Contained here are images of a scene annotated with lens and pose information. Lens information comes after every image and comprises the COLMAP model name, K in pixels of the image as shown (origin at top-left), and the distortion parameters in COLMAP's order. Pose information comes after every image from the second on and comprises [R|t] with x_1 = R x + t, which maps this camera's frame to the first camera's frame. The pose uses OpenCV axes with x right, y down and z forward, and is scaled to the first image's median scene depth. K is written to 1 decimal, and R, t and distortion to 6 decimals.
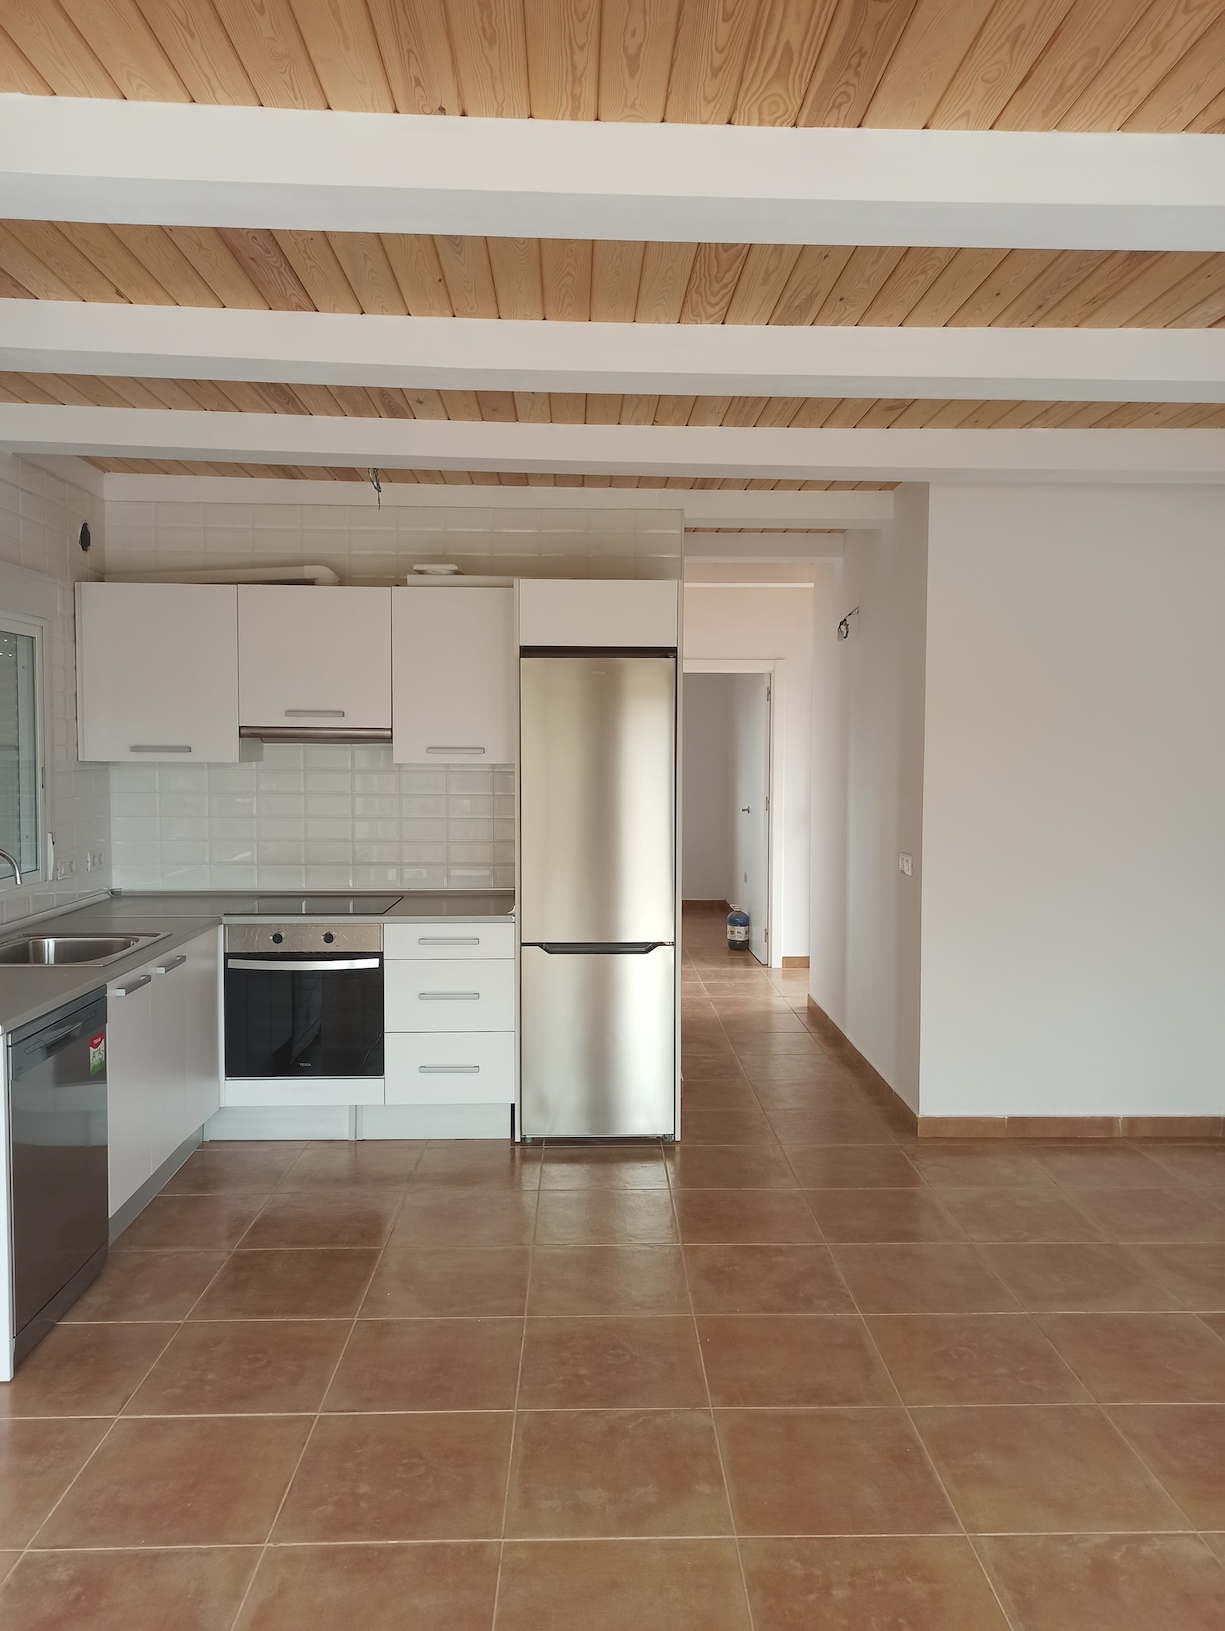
lens RADIAL K [[1213.4, 0, 620.6], [0, 1213.4, 810.9], [0, 0, 1]] dist [0.067204, -0.049318]
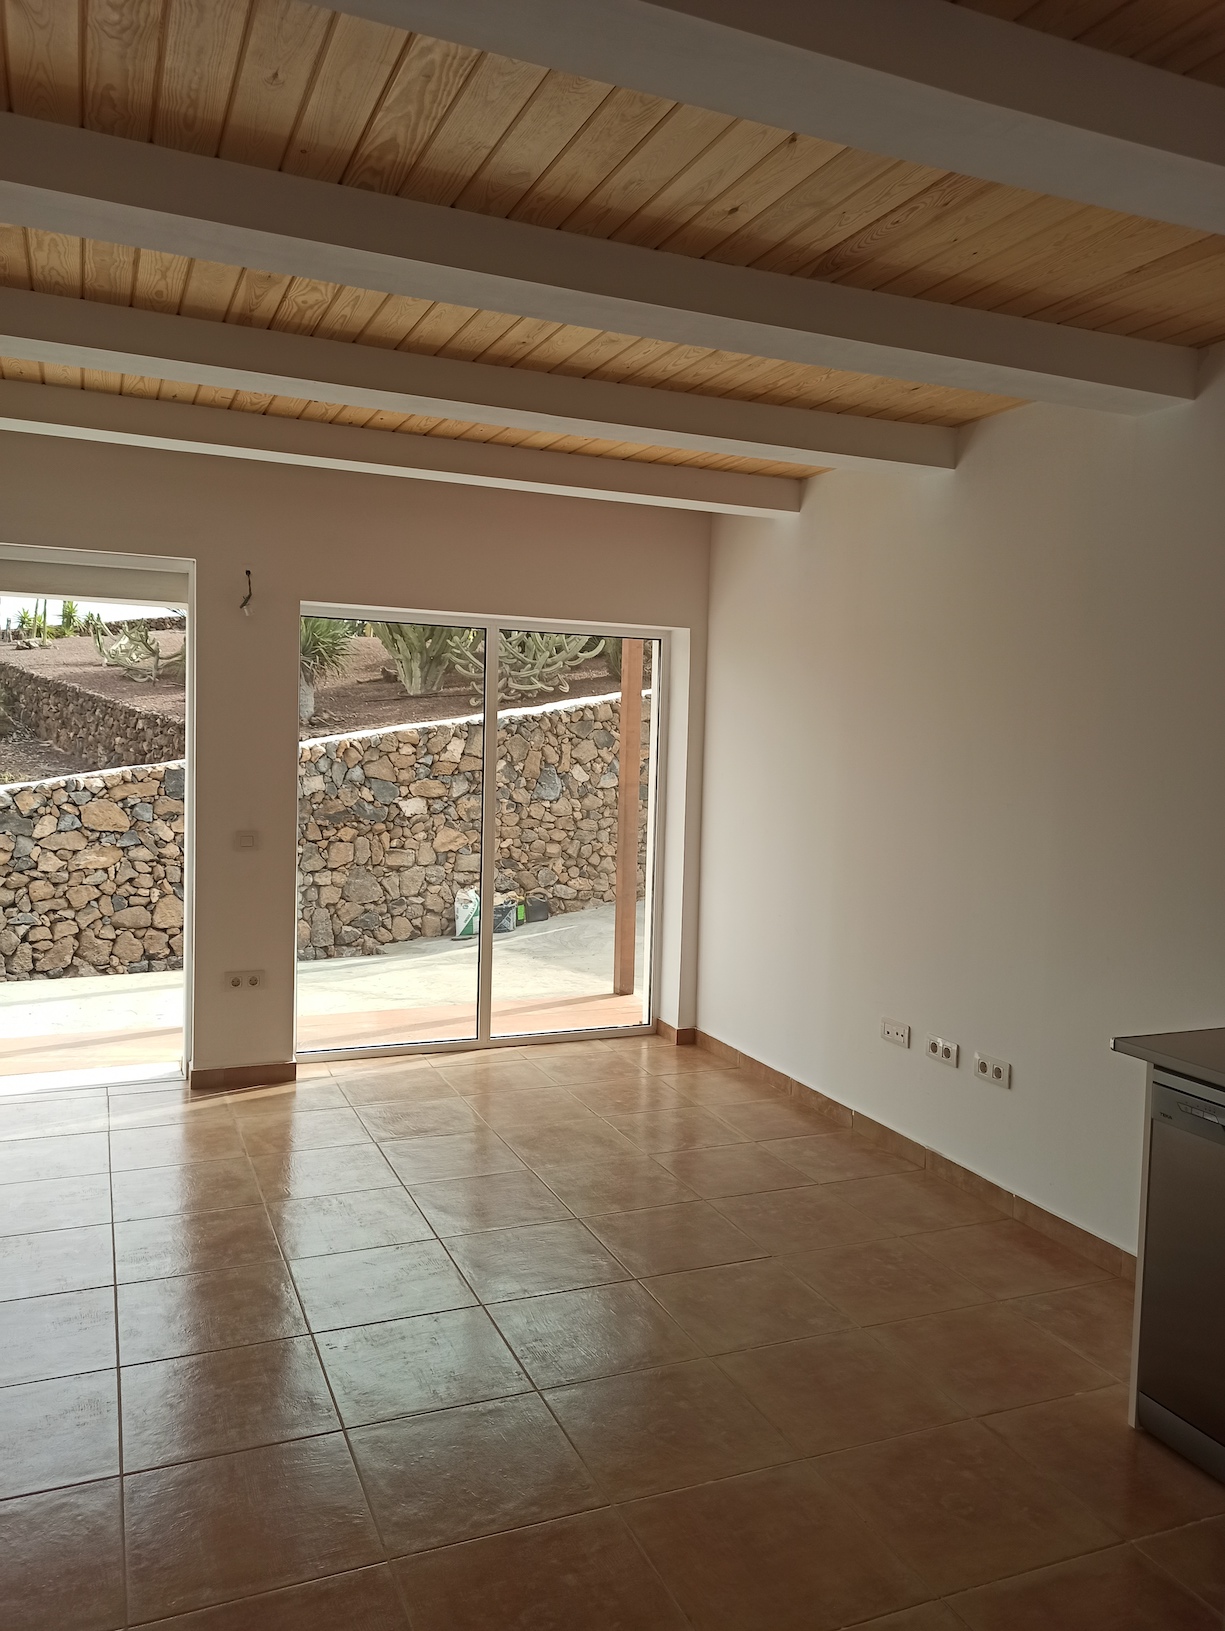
lens RADIAL K [[1216.3, 0, 622.2], [0, 1216.3, 799.0], [0, 0, 1]] dist [0.057052, -0.062046]
pose [[-0.929125, -0.012322, -0.369561, 0.161536], [-0.055406, 0.992800, 0.106195, -0.070398], [0.365592, 0.119145, -0.923118, 1.191195]]
